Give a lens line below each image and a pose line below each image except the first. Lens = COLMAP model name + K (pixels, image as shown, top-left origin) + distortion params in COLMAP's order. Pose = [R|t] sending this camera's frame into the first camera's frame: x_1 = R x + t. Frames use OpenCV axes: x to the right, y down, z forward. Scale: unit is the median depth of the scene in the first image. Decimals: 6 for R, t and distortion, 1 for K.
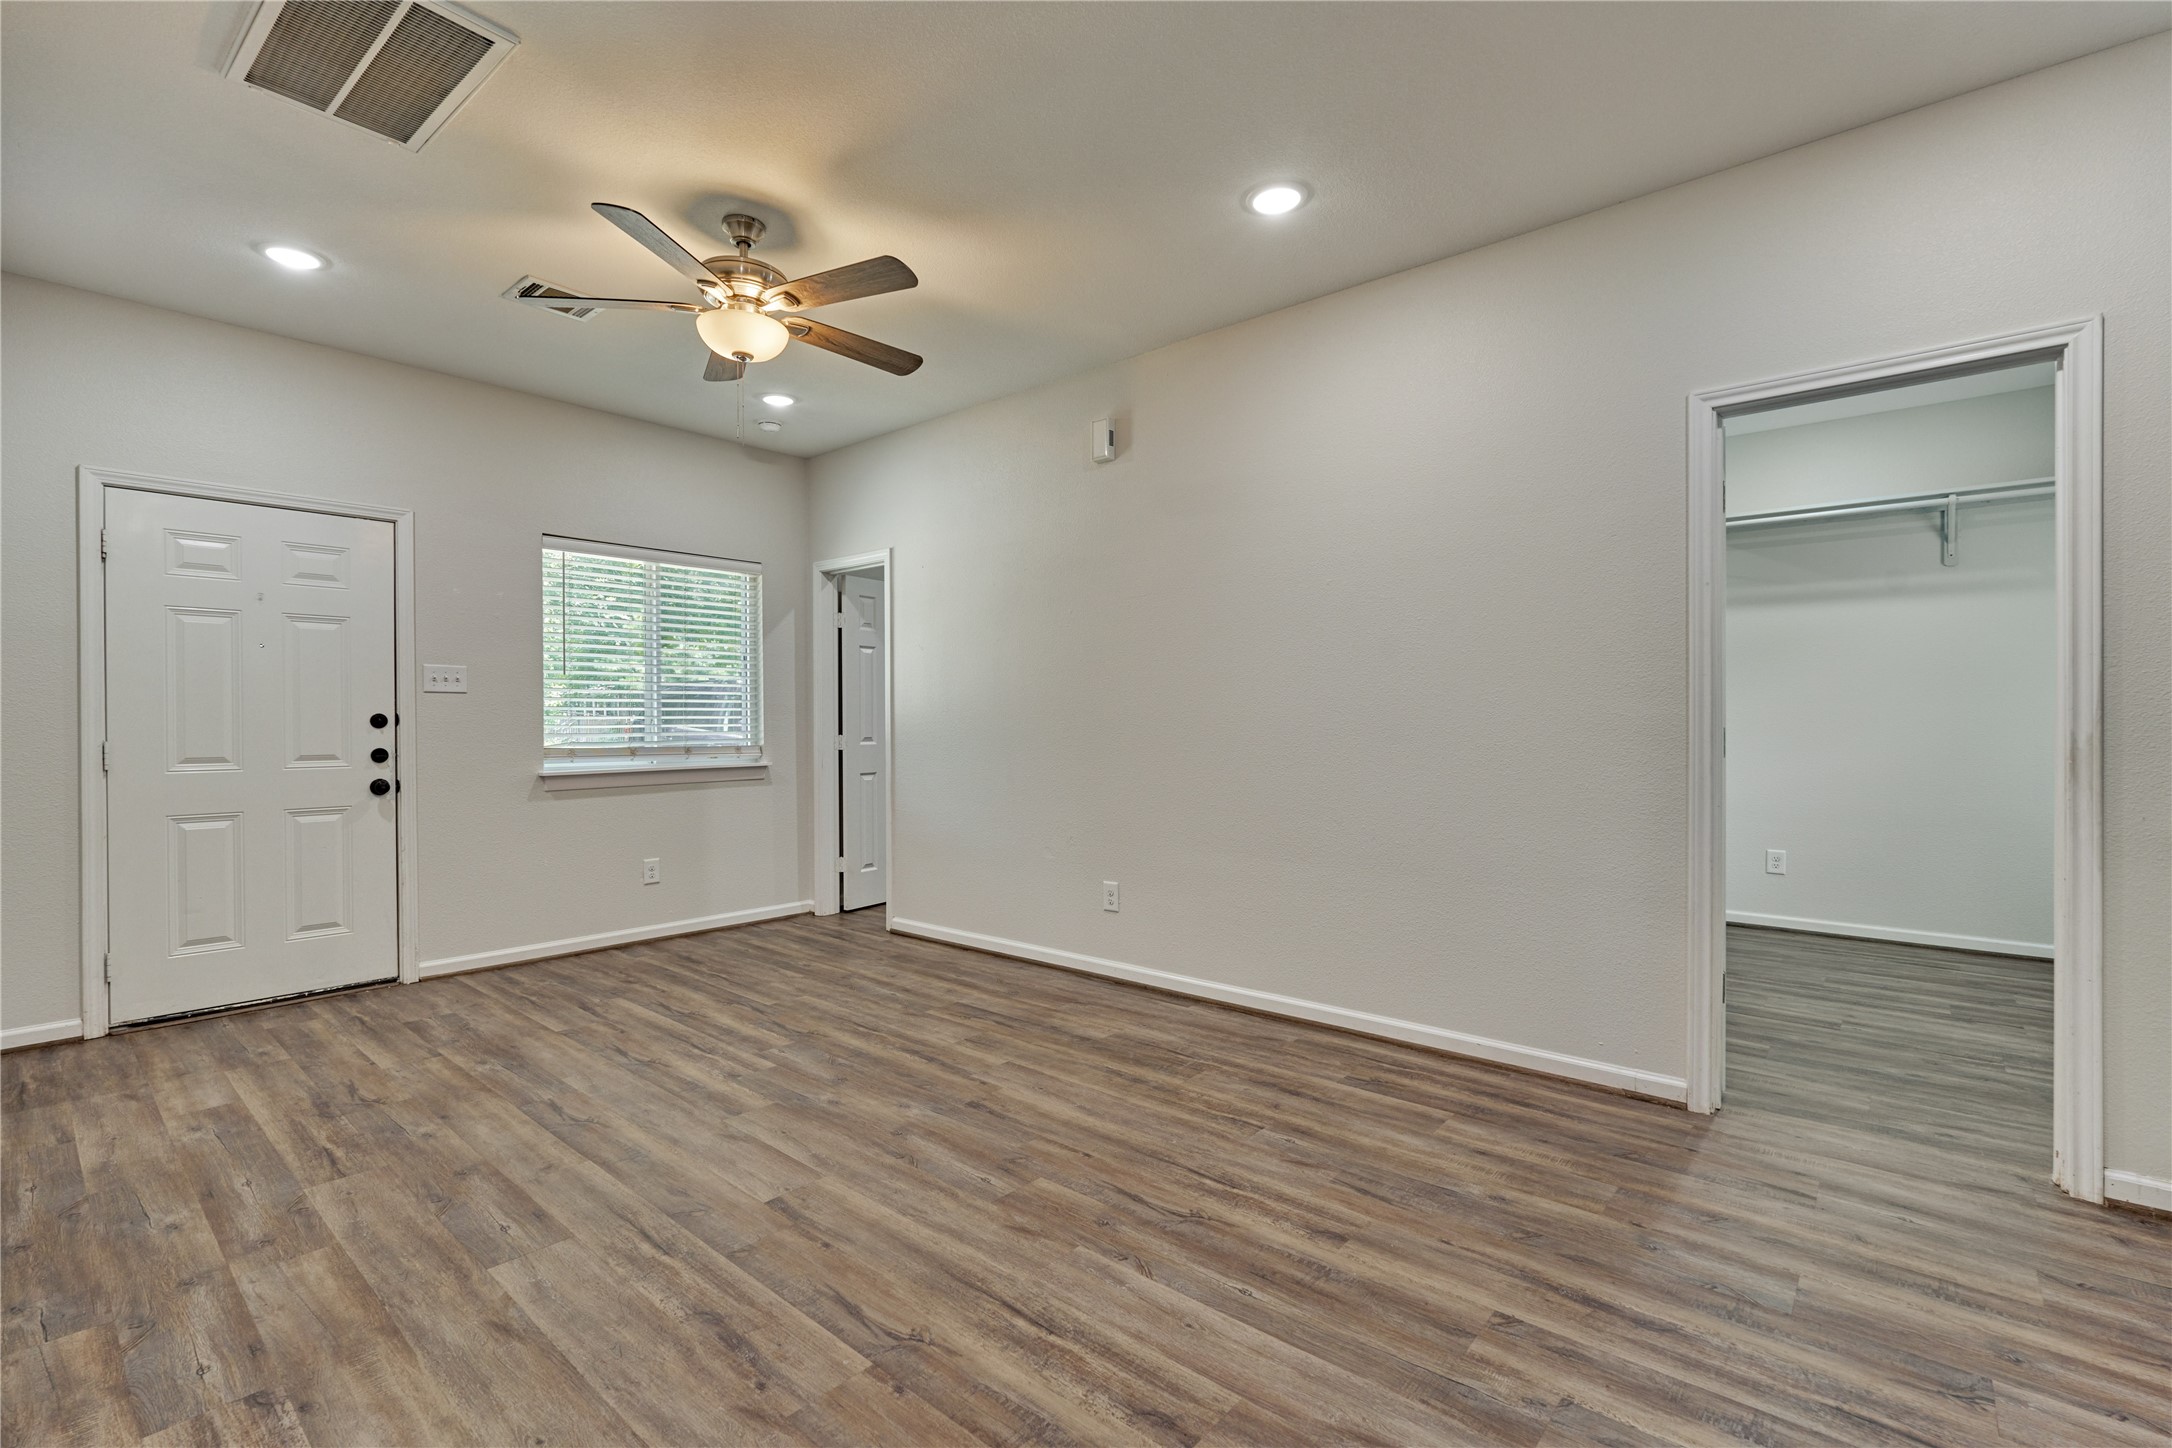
lens RADIAL K [[953.2, 0, 1089.9], [0, 953.2, 745.5], [0, 0, 1]] dist [-0.007204, 0.000395]
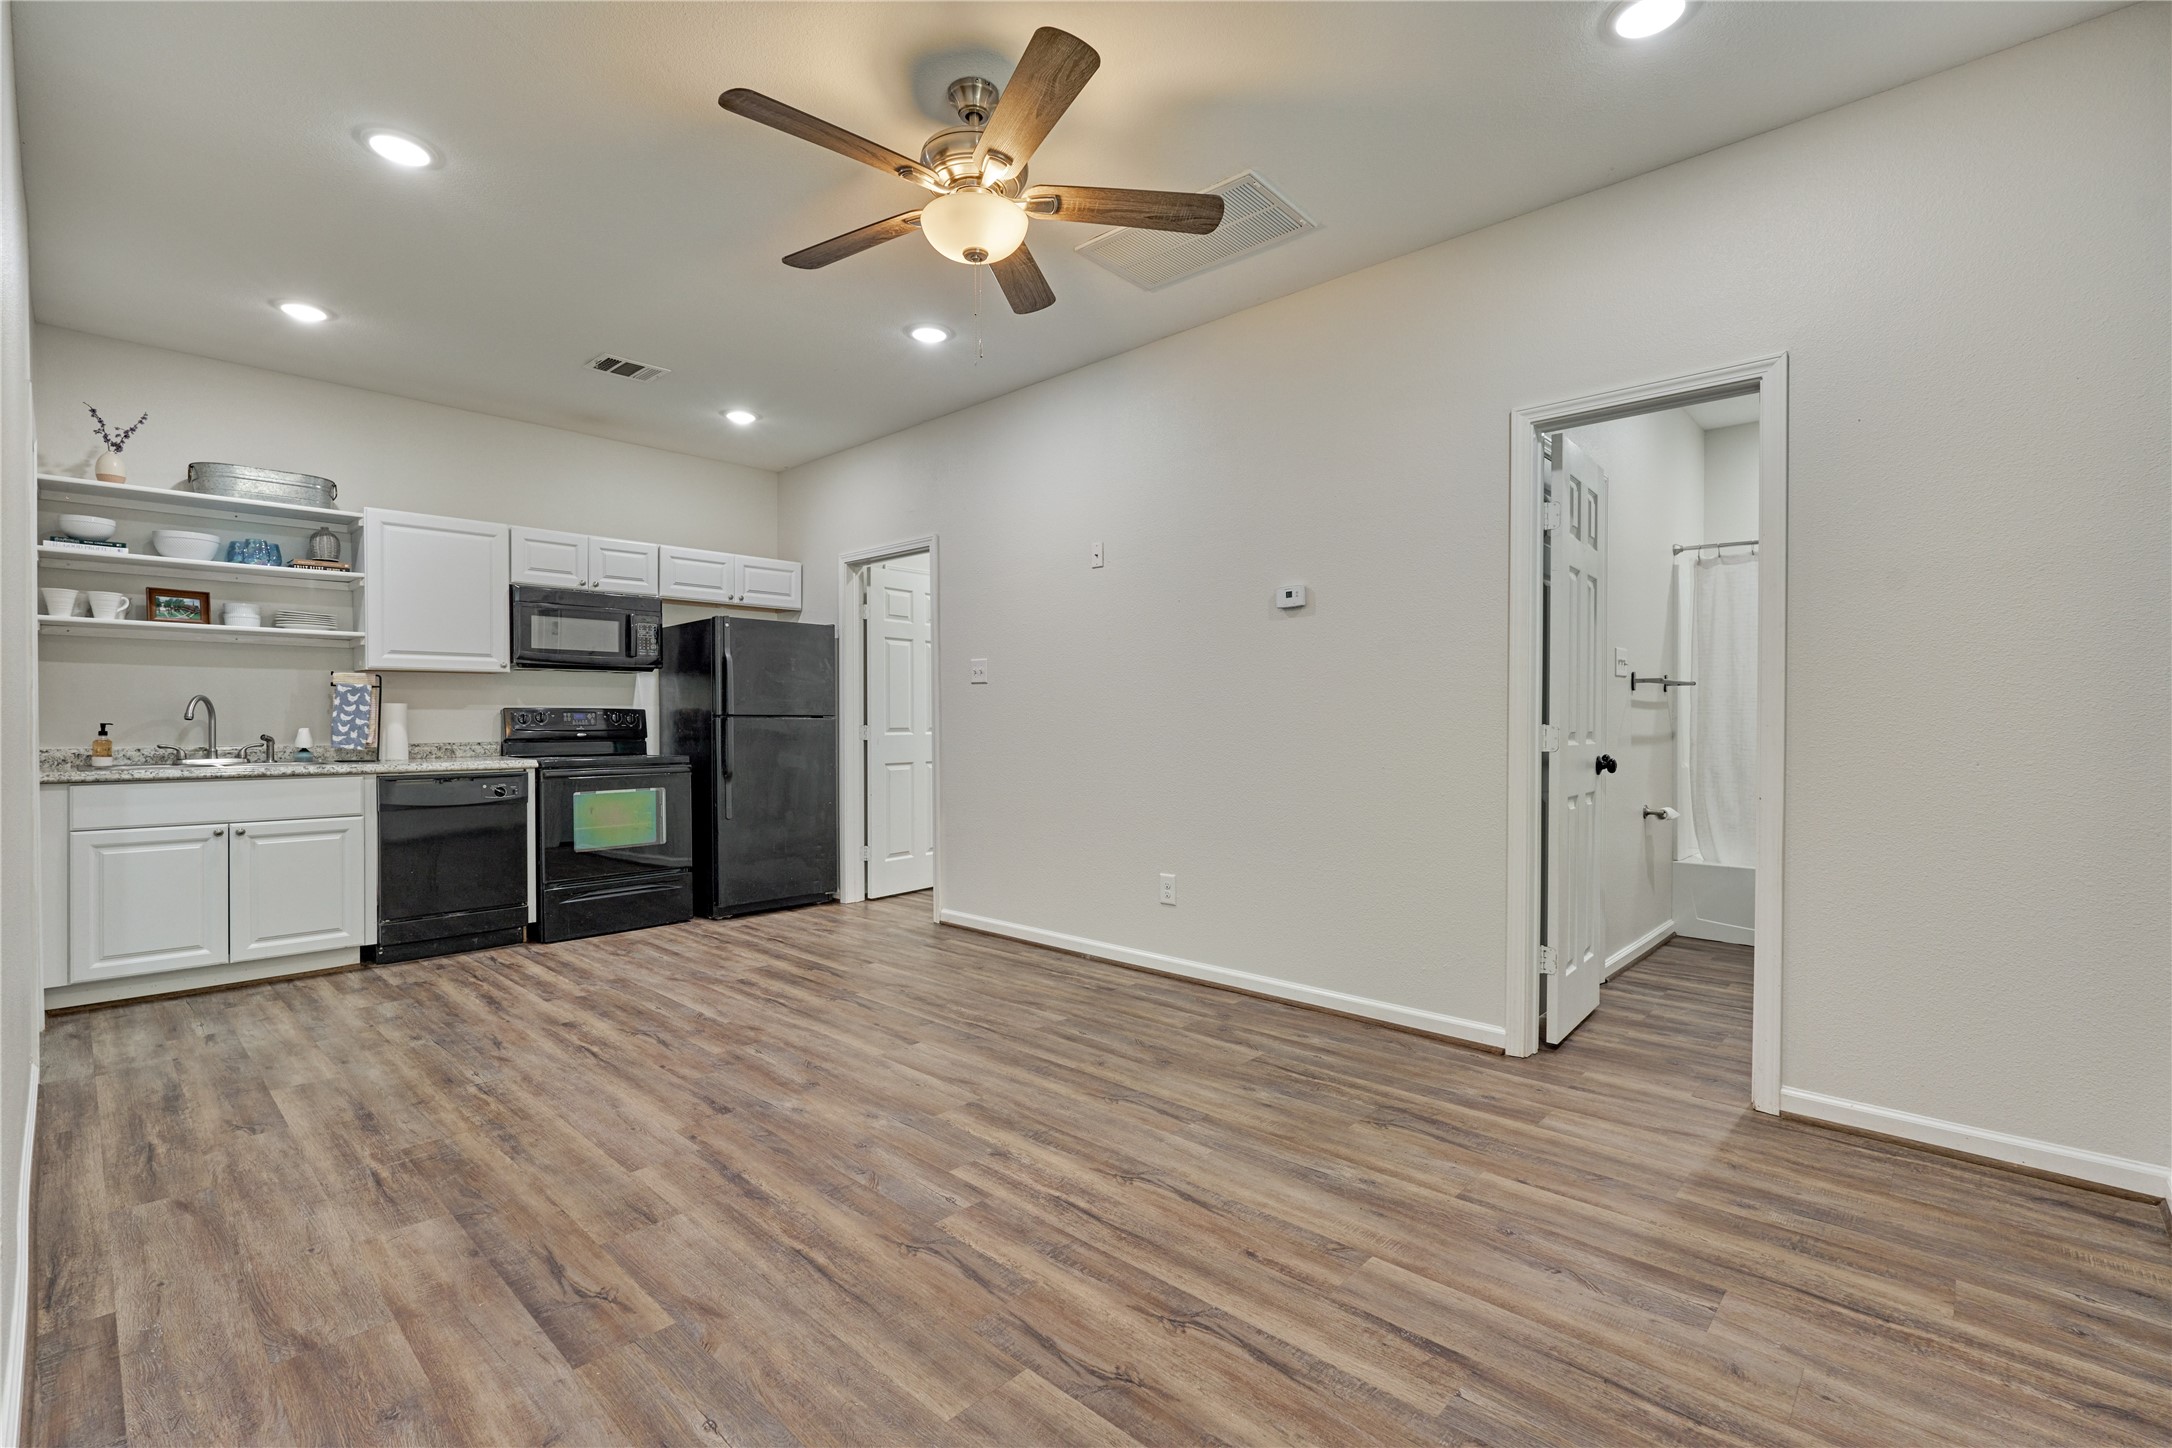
lens RADIAL K [[953.2, 0, 1086.9], [0, 953.2, 733.3], [0, 0, 1]] dist [-0.007204, 0.000395]
pose [[-0.999134, 0.002435, 0.041526, -0.553060], [0.004021, 0.999264, 0.038147, -0.030620], [-0.041403, 0.038281, -0.998409, 2.032765]]
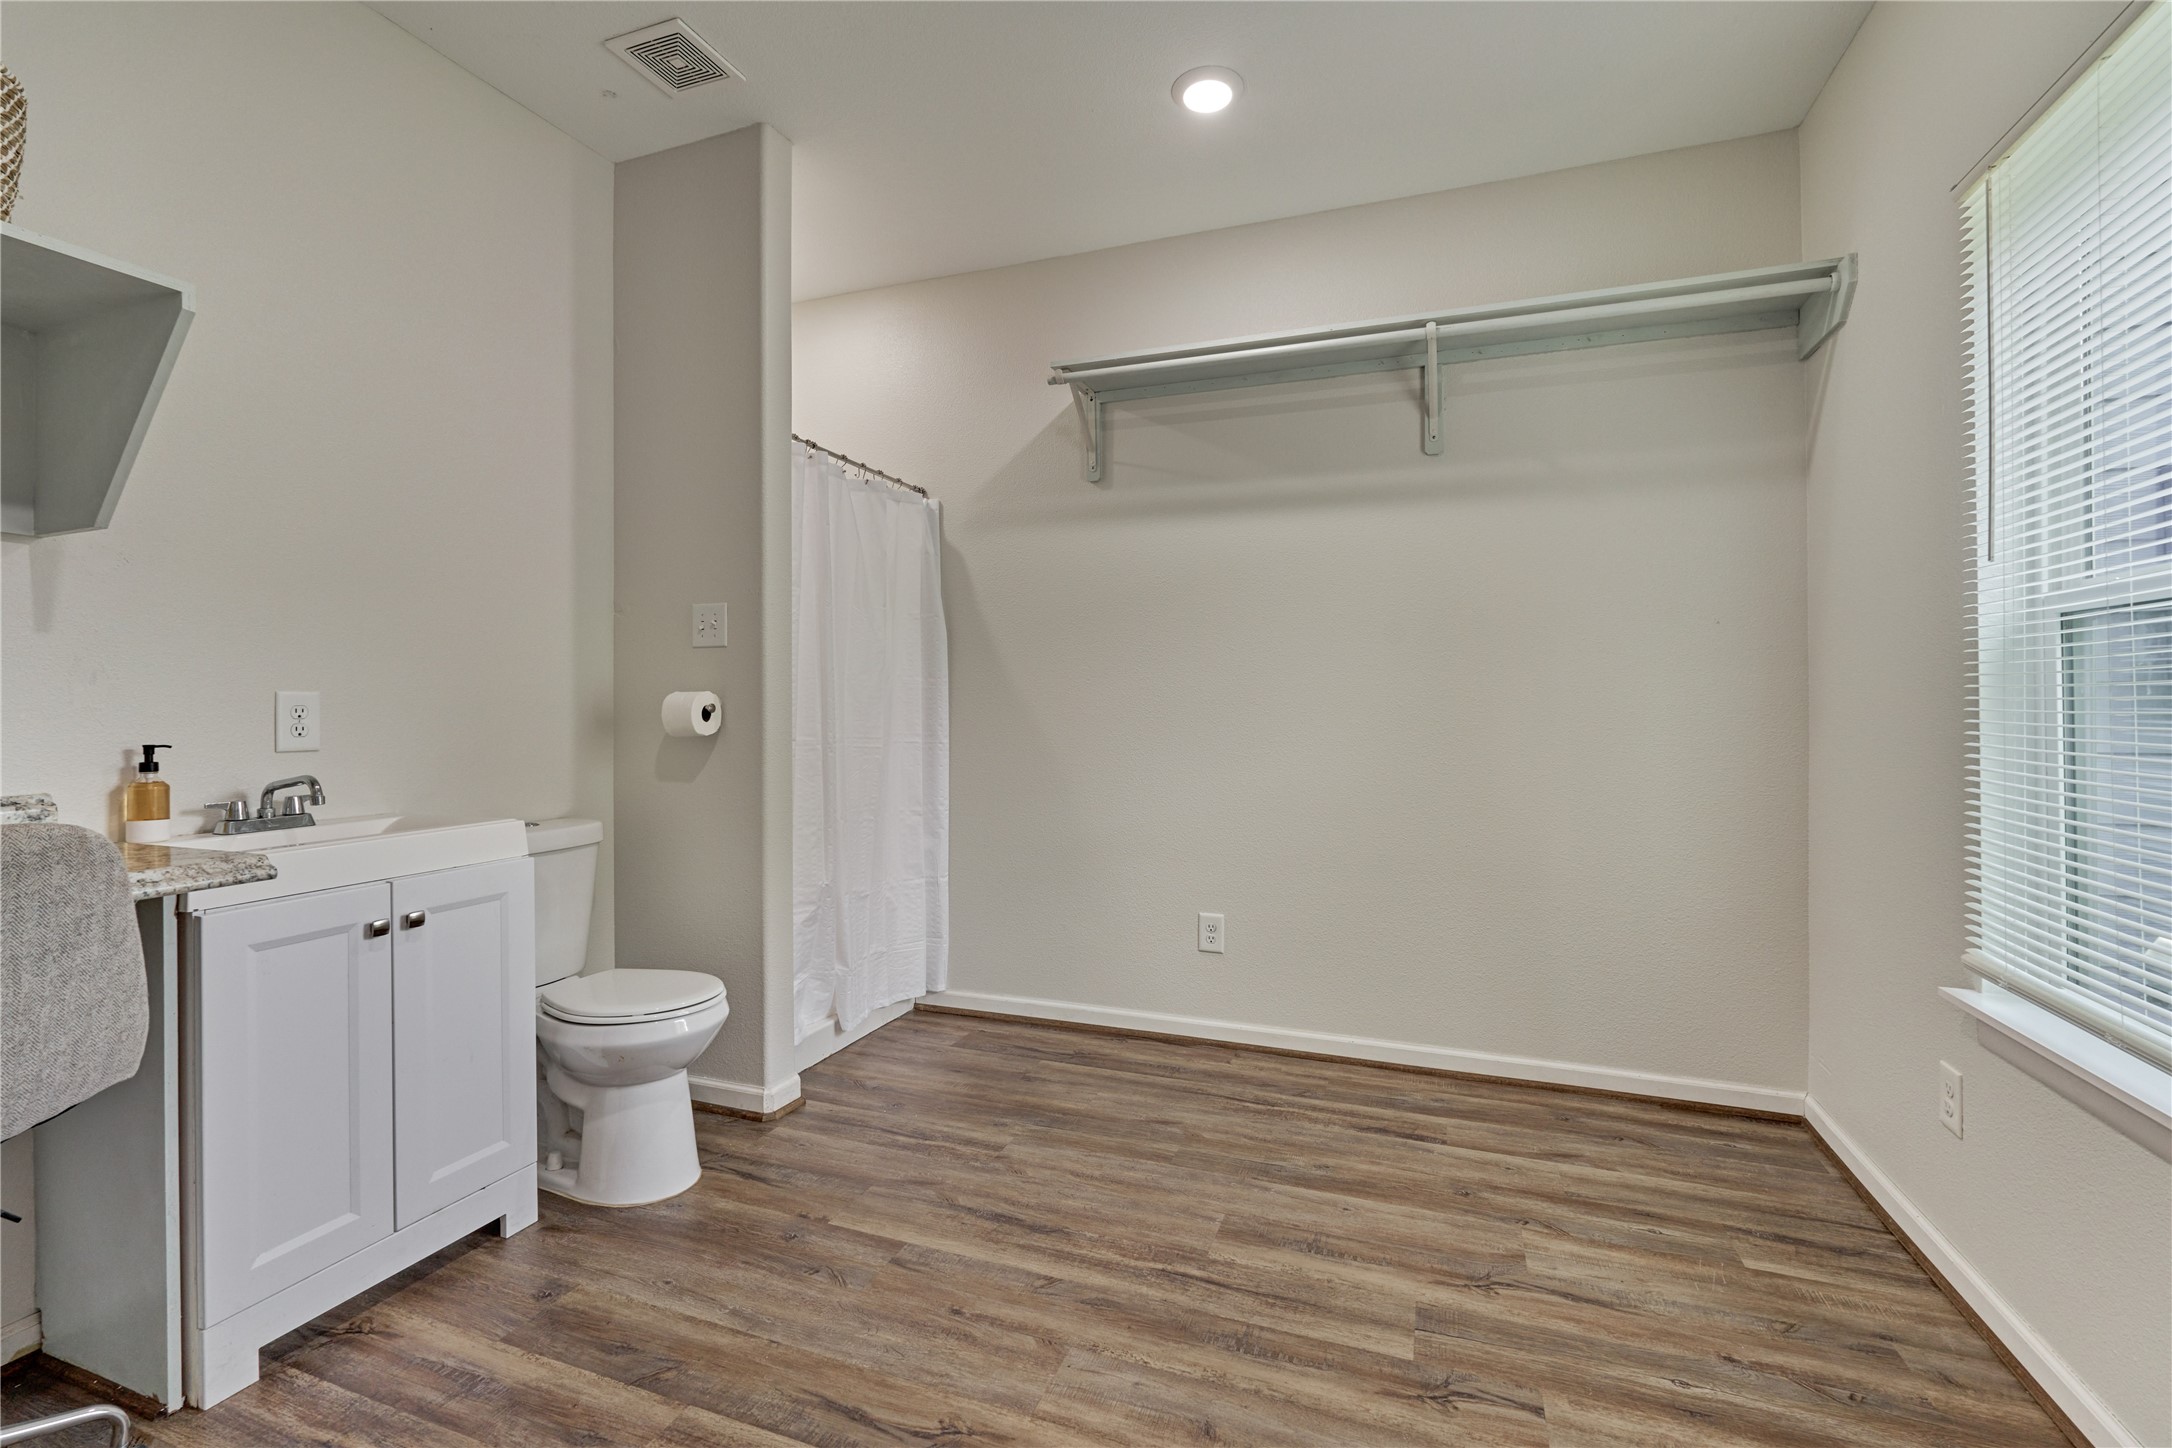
lens RADIAL K [[953.2, 0, 1089.1], [0, 953.2, 718.1], [0, 0, 1]] dist [-0.007204, 0.000395]
pose [[0.937161, -0.001611, 0.348894, 0.848481], [0.005065, 0.999947, -0.008986, -0.021649], [-0.348861, 0.010188, 0.937119, 0.878021]]
